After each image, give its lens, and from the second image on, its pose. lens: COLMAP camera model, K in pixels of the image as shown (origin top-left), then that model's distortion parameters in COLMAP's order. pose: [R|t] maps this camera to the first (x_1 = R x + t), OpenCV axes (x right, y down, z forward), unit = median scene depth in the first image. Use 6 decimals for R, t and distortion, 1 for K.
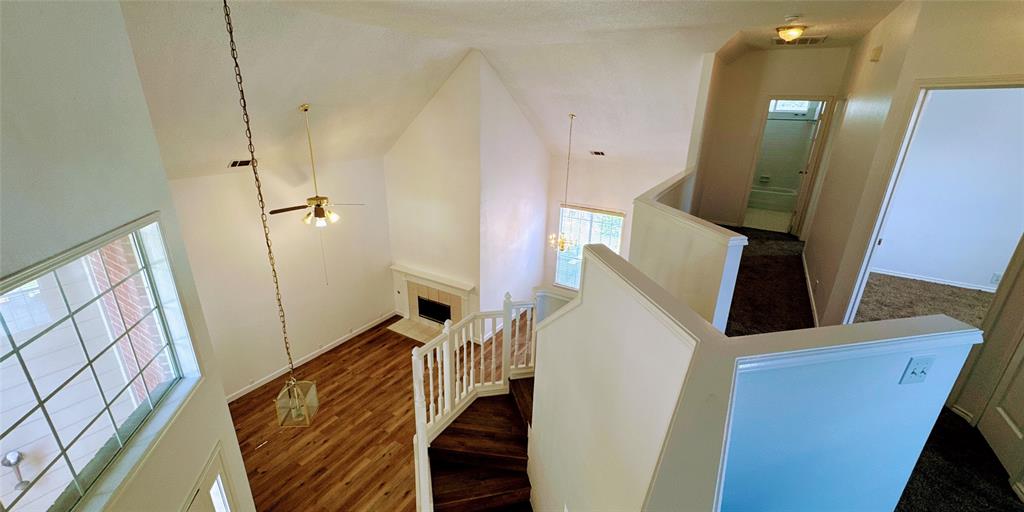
lens RADIAL K [[409.7, 0, 512.0], [0, 409.7, 256.0], [0, 0, 1]] dist [-0.001298, -0.000648]
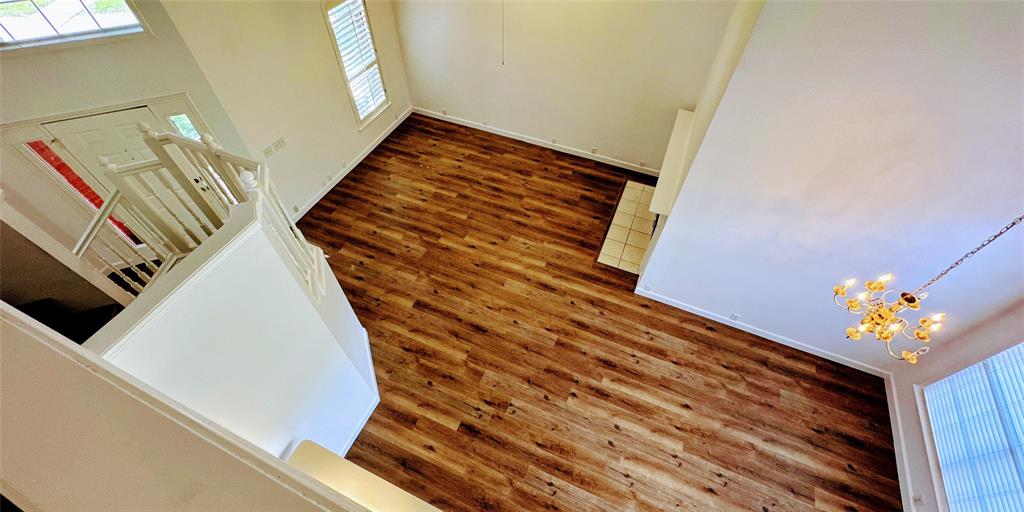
lens RADIAL K [[409.7, 0, 512.0], [0, 409.7, 256.0], [0, 0, 1]] dist [-0.001298, -0.000648]
pose [[0.140425, 0.758914, -0.635869, 0.310440], [-0.345841, 0.639377, 0.686725, -0.225554], [0.927726, 0.123476, 0.352248, 0.739056]]
